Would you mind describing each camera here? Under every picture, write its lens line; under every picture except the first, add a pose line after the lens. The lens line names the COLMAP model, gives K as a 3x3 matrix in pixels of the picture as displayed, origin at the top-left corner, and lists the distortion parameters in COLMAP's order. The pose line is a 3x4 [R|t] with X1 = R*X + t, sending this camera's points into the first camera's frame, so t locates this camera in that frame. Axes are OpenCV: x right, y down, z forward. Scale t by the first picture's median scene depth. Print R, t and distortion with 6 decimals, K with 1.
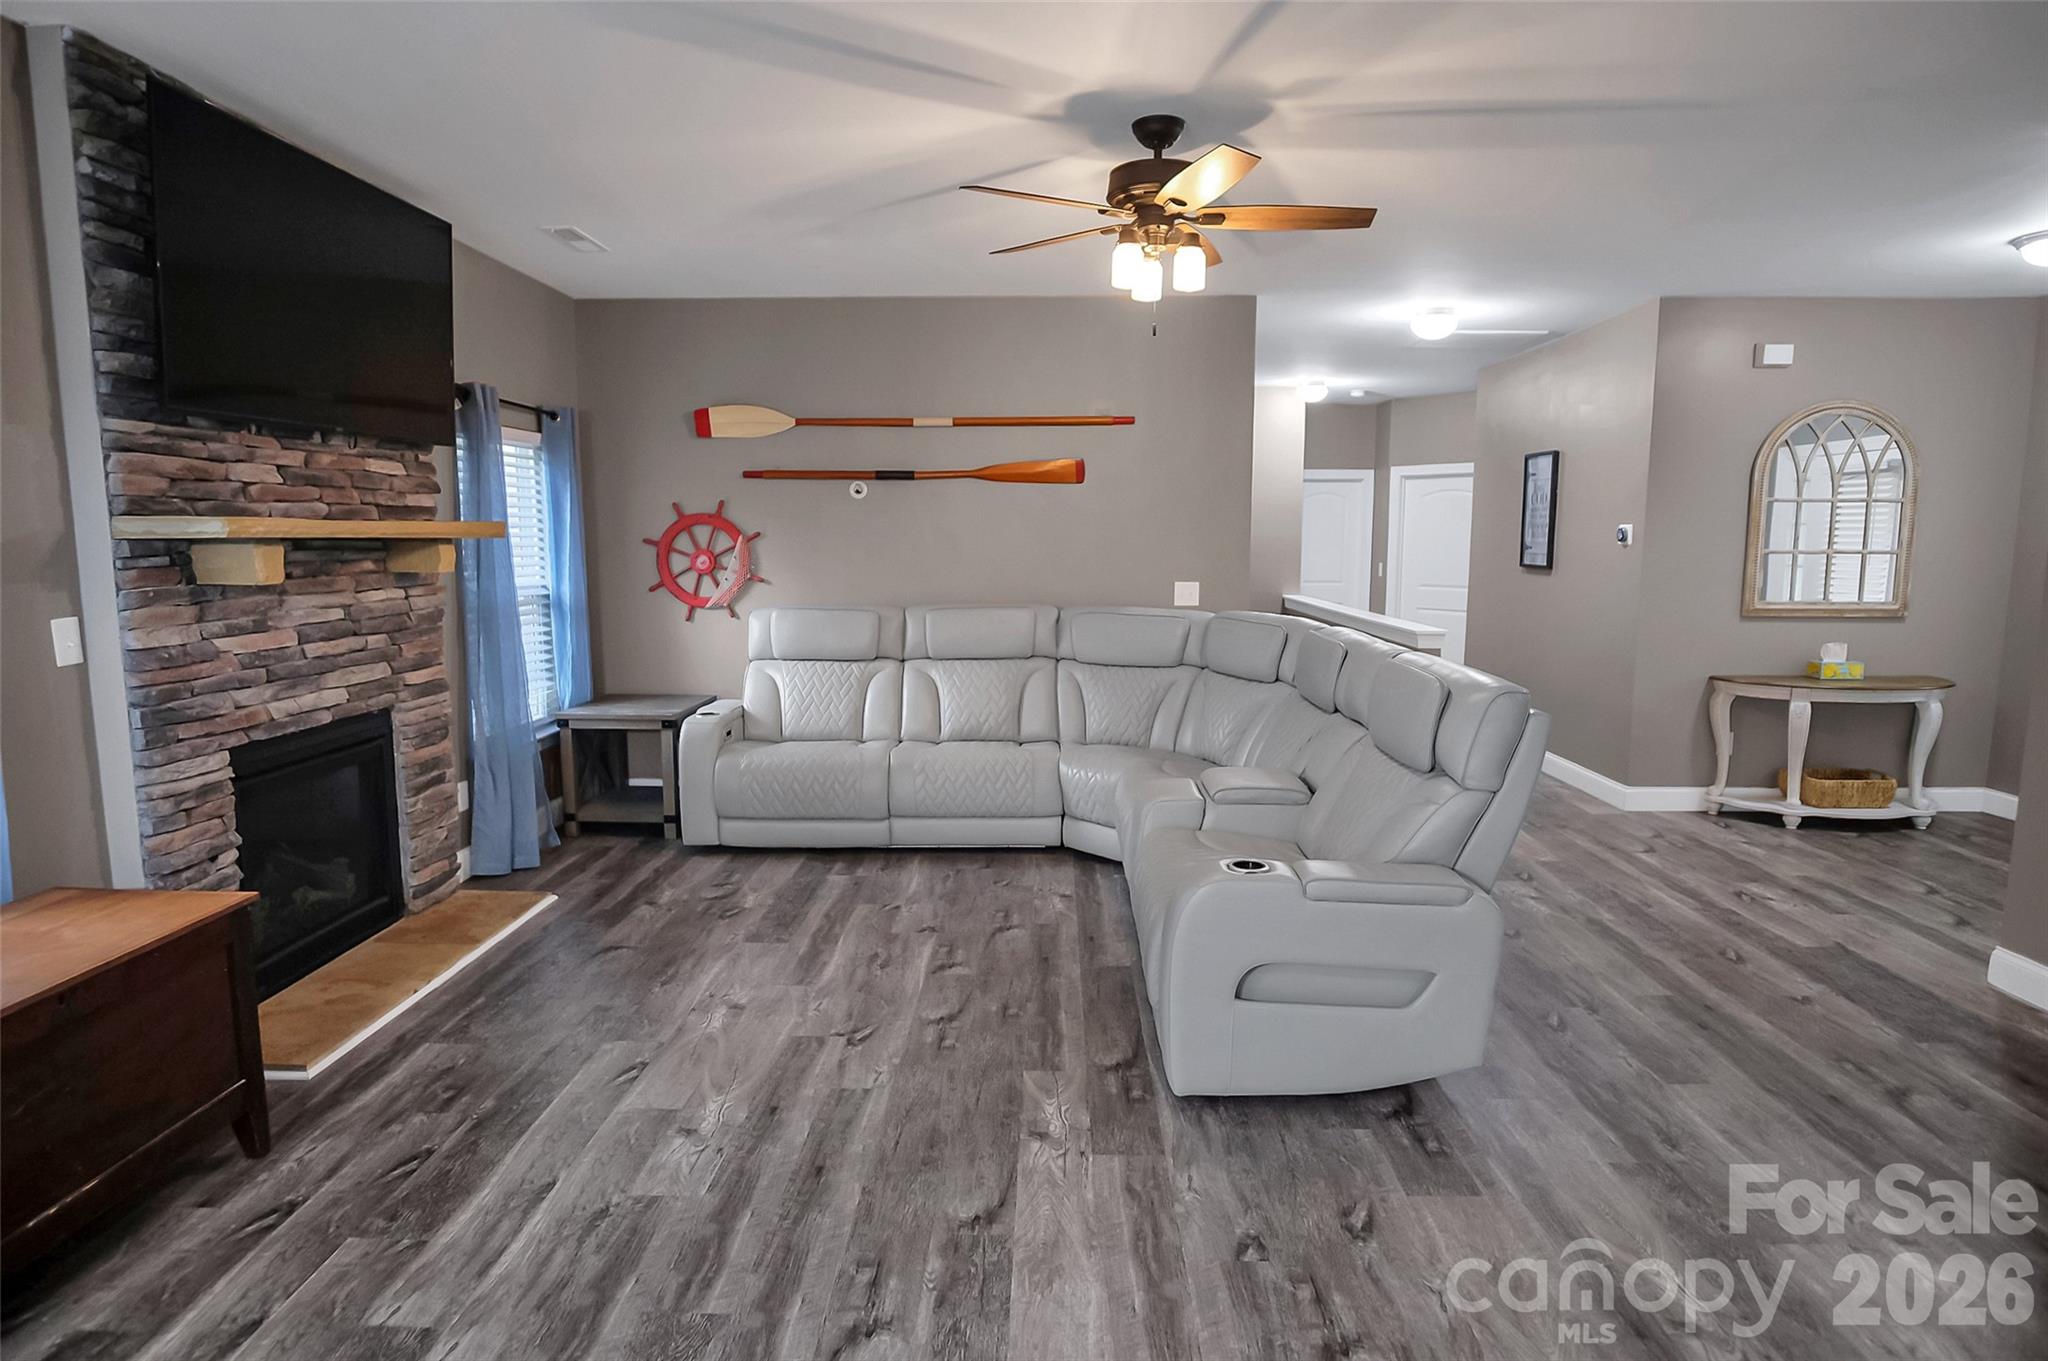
lens RADIAL K [[1113.8, 0, 1024.0], [0, 1113.8, 680.5], [0, 0, 1]] dist [-0.037958, 0.010660]
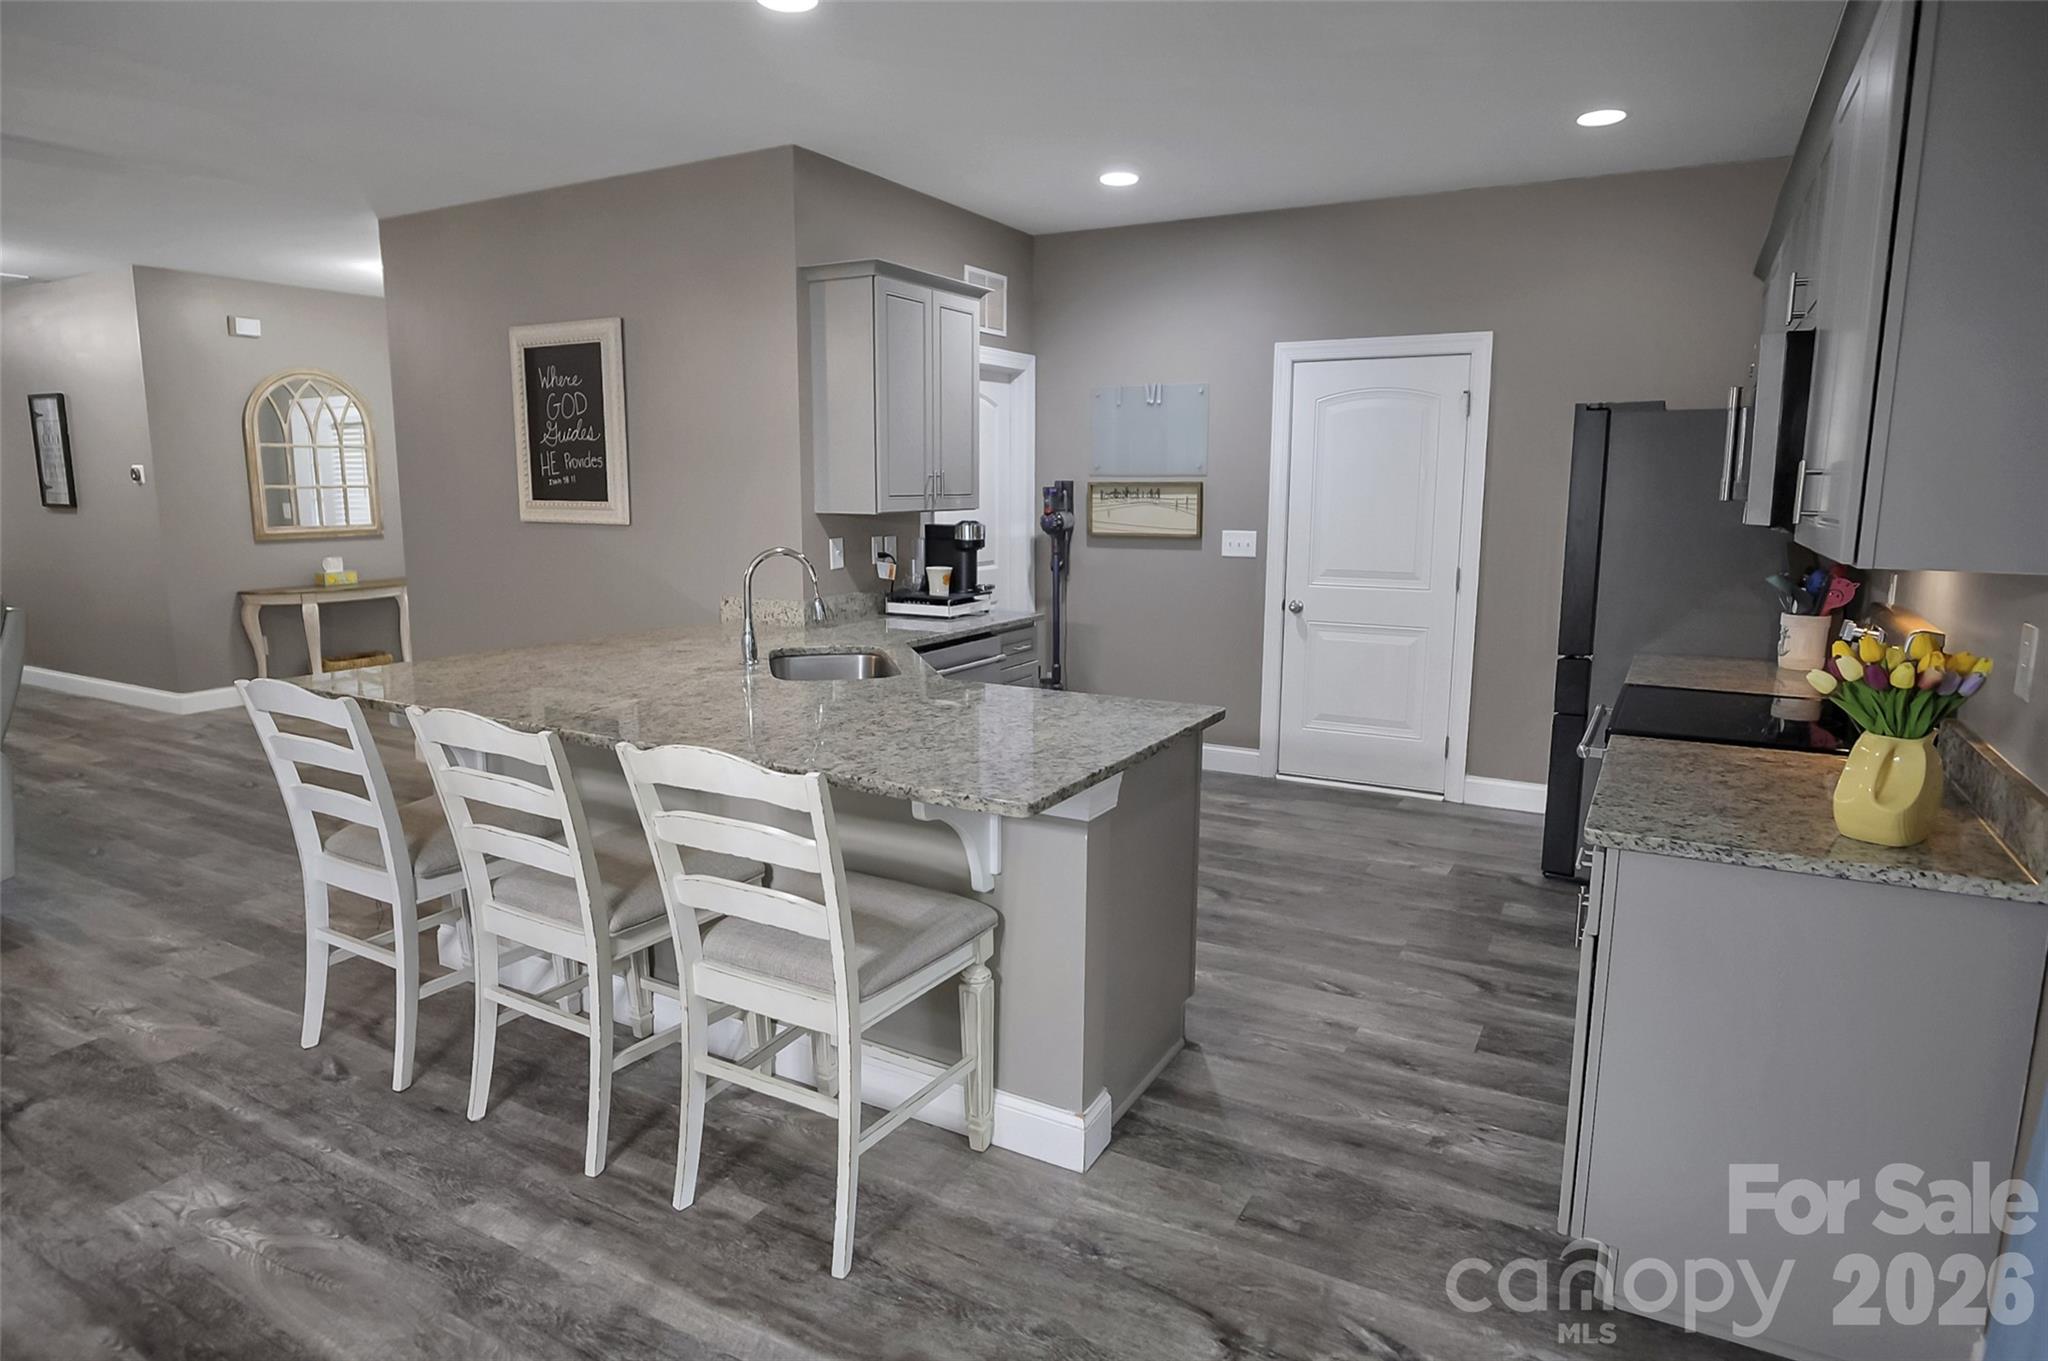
lens RADIAL K [[1163.9, 0, 1024.0], [0, 1163.9, 680.5], [0, 0, 1]] dist [-0.039892, 0.014678]
pose [[0.463921, -0.151015, 0.872910, -0.124581], [0.110478, 0.987533, 0.112130, 0.066196], [-0.878961, 0.044418, 0.474821, -0.500318]]
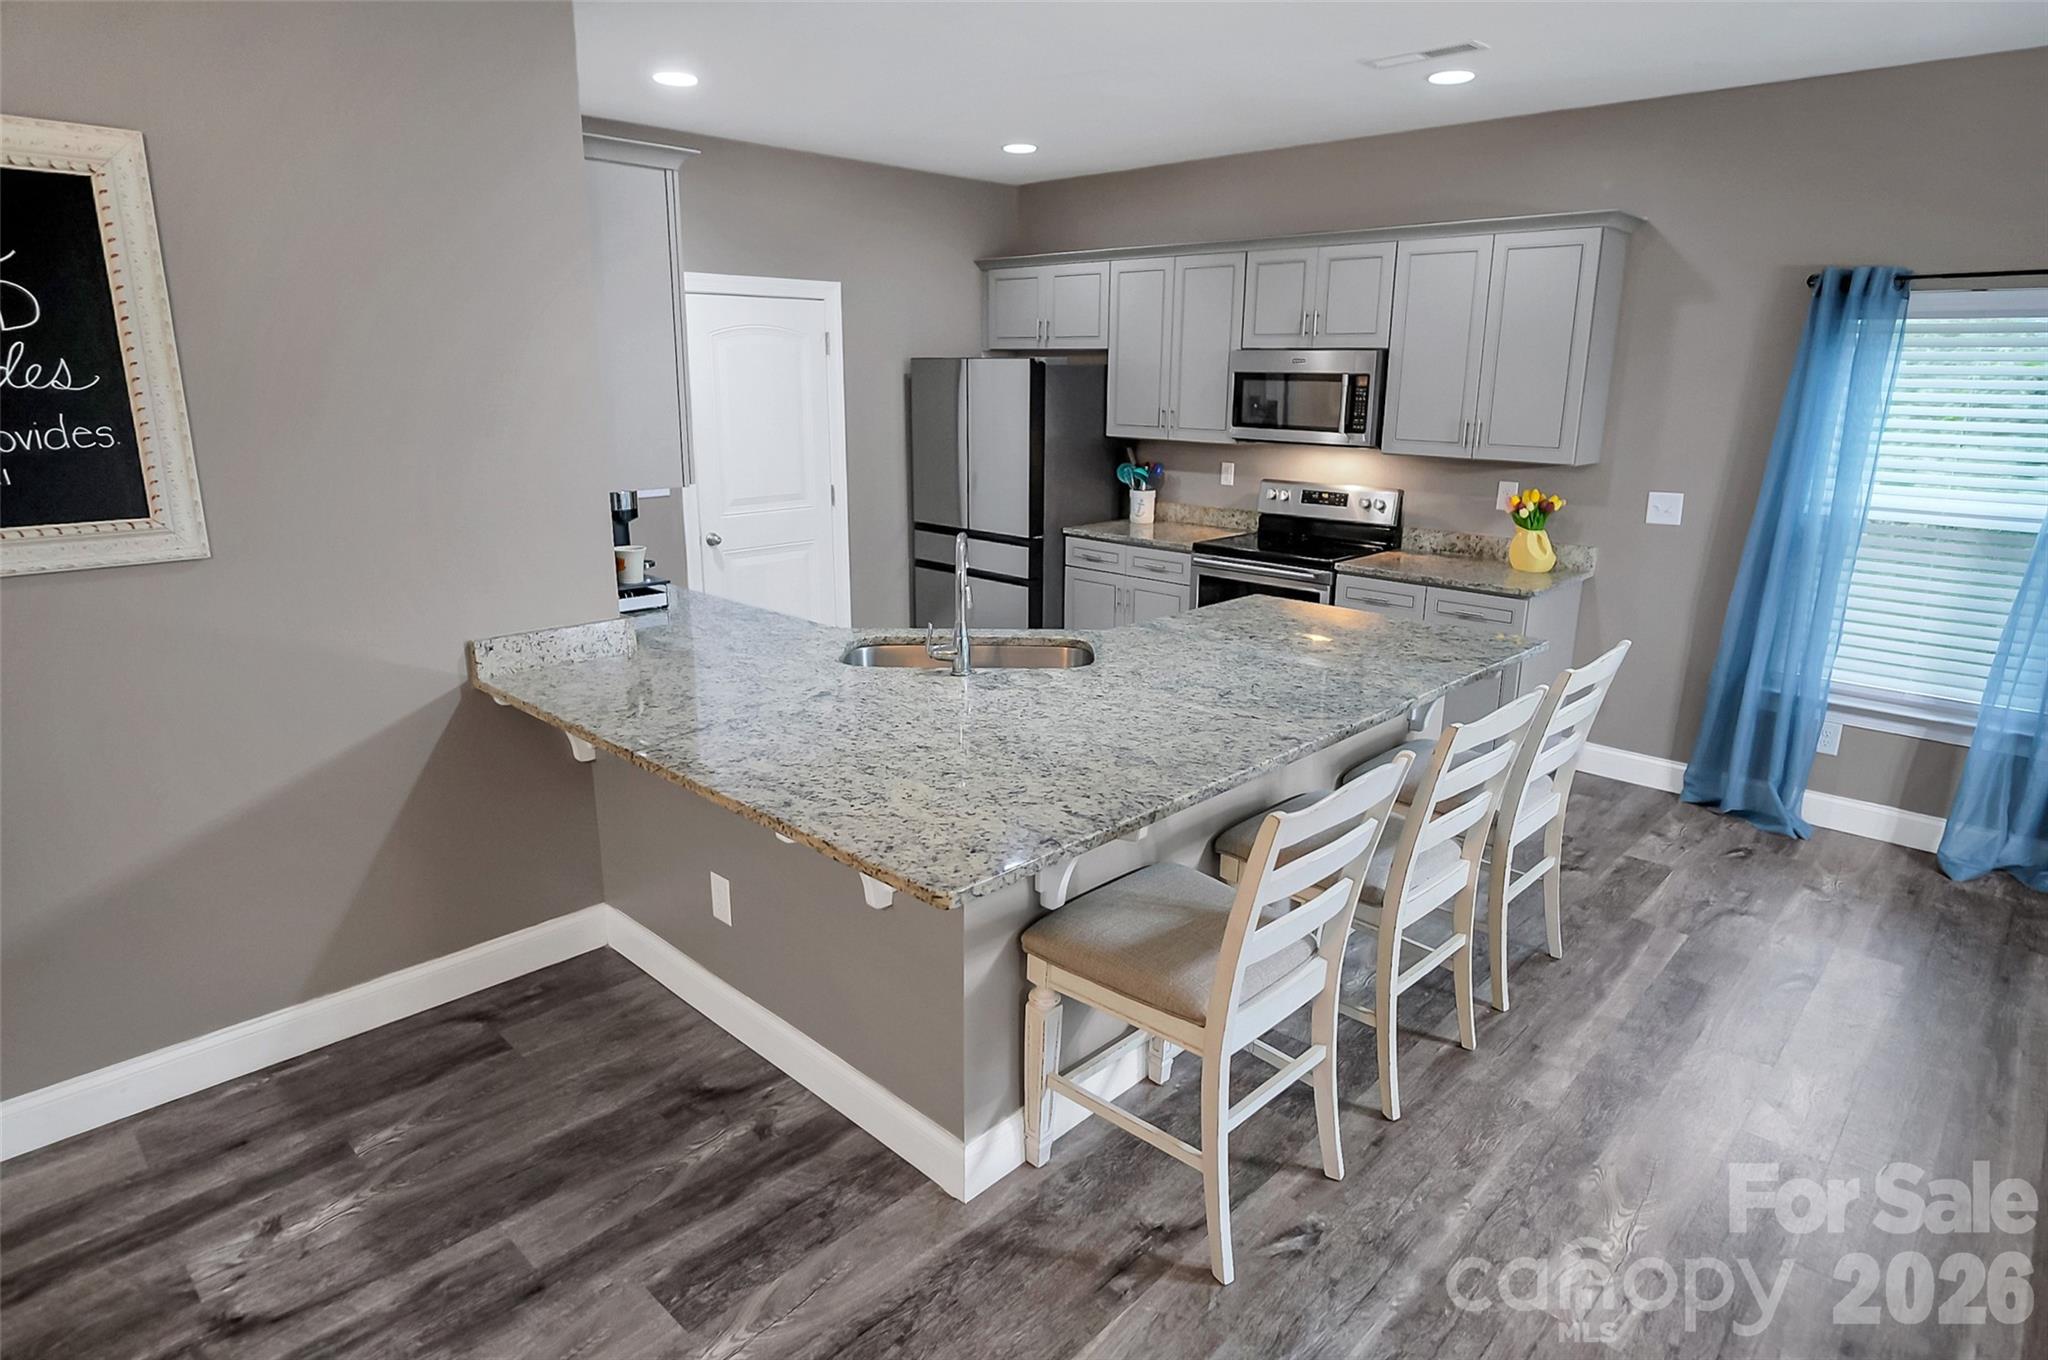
lens RADIAL K [[1136.7, 0, 1024.0], [0, 1136.7, 680.0], [0, 0, 1]] dist [-0.040366, 0.015001]
pose [[-0.740745, -0.185330, 0.645717, 0.047731], [0.074933, 0.932401, 0.353572, -0.125598], [-0.667595, 0.310292, -0.676784, 0.586142]]
